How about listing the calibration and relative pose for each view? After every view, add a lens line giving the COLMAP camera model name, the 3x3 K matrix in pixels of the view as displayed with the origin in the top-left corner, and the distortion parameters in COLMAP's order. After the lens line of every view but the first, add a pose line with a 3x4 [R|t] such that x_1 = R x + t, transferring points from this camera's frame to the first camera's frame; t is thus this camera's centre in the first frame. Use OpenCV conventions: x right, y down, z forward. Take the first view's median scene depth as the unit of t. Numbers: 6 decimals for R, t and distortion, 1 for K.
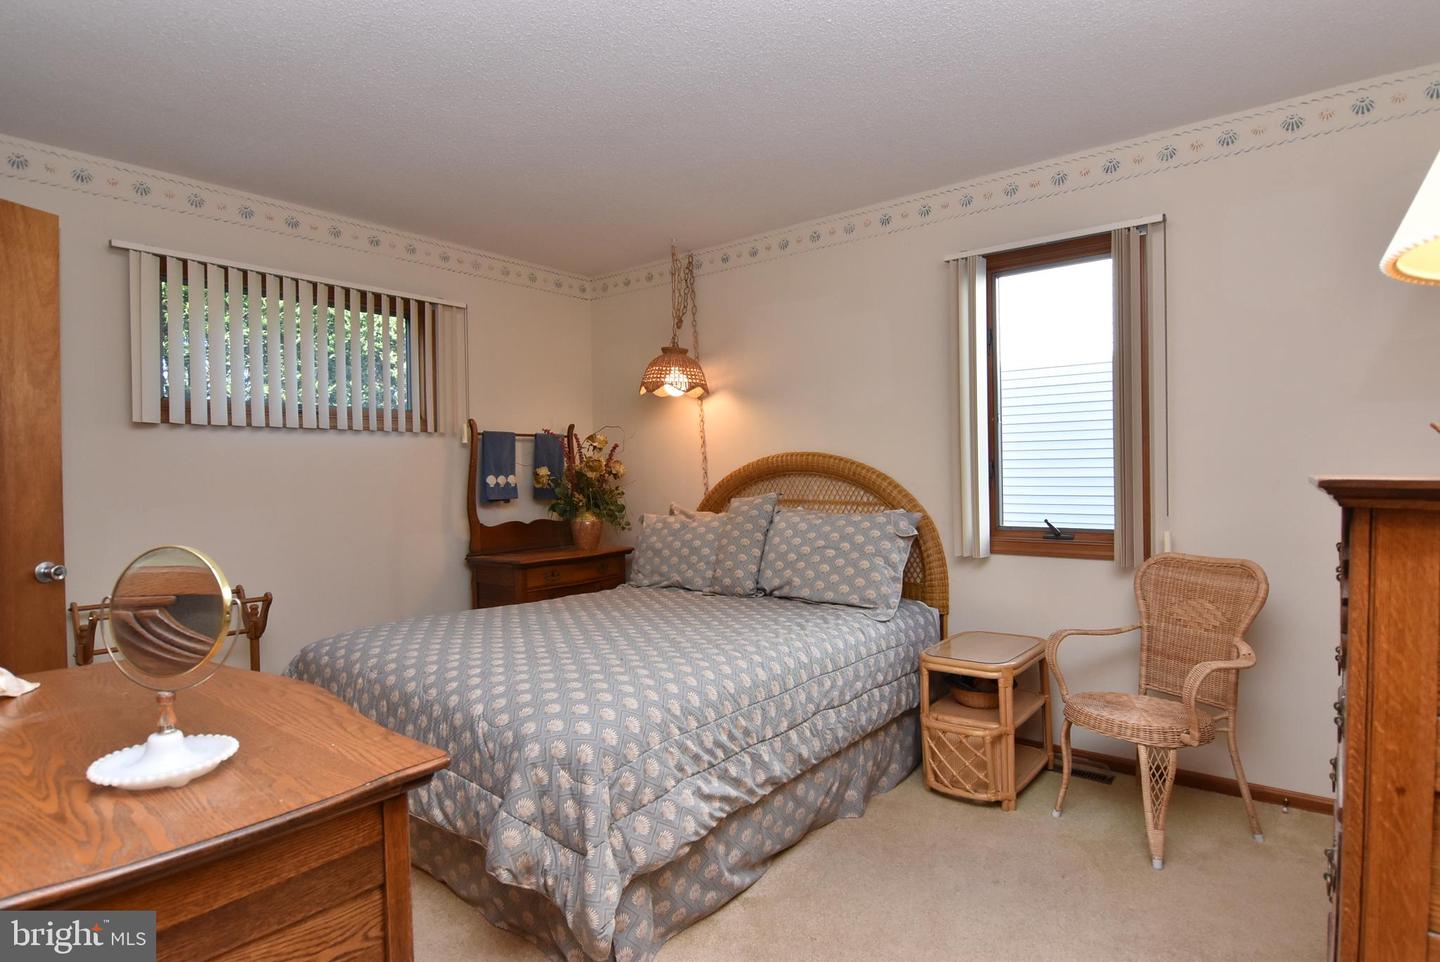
lens RADIAL K [[765.7, 0, 731.3], [0, 765.7, 477.0], [0, 0, 1]] dist [-0.007039, -0.008971]
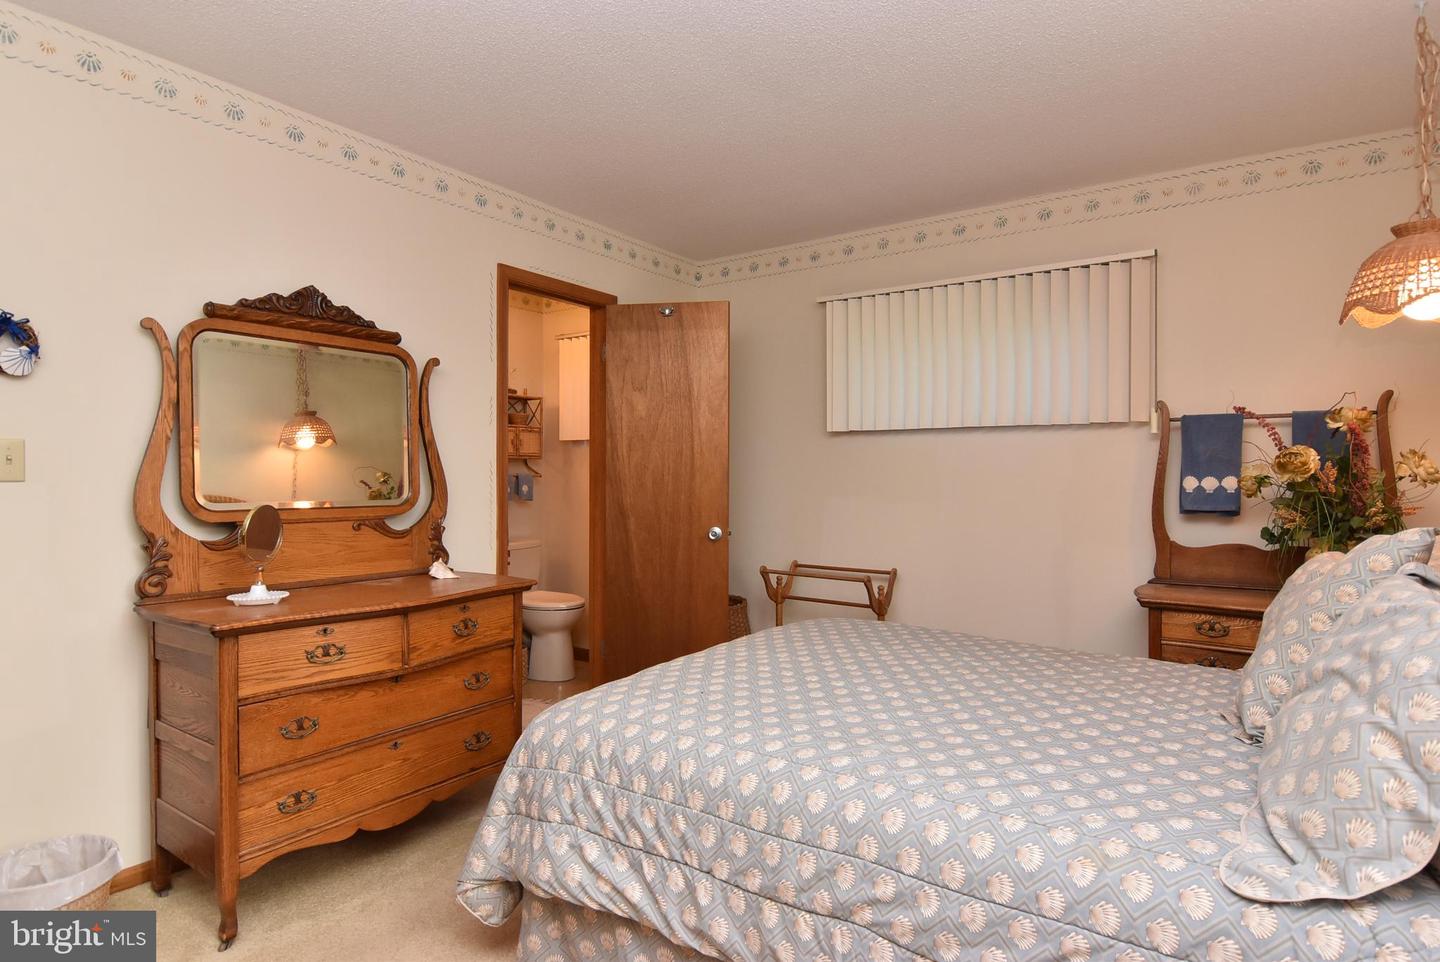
lens RADIAL K [[765.7, 0, 723.4], [0, 765.7, 483.4], [0, 0, 1]] dist [-0.007039, -0.008971]
pose [[0.063666, 0.021749, -0.997734, 0.644054], [-0.008315, 0.999739, 0.021262, -0.011653], [0.997937, 0.006942, 0.063830, 0.884637]]
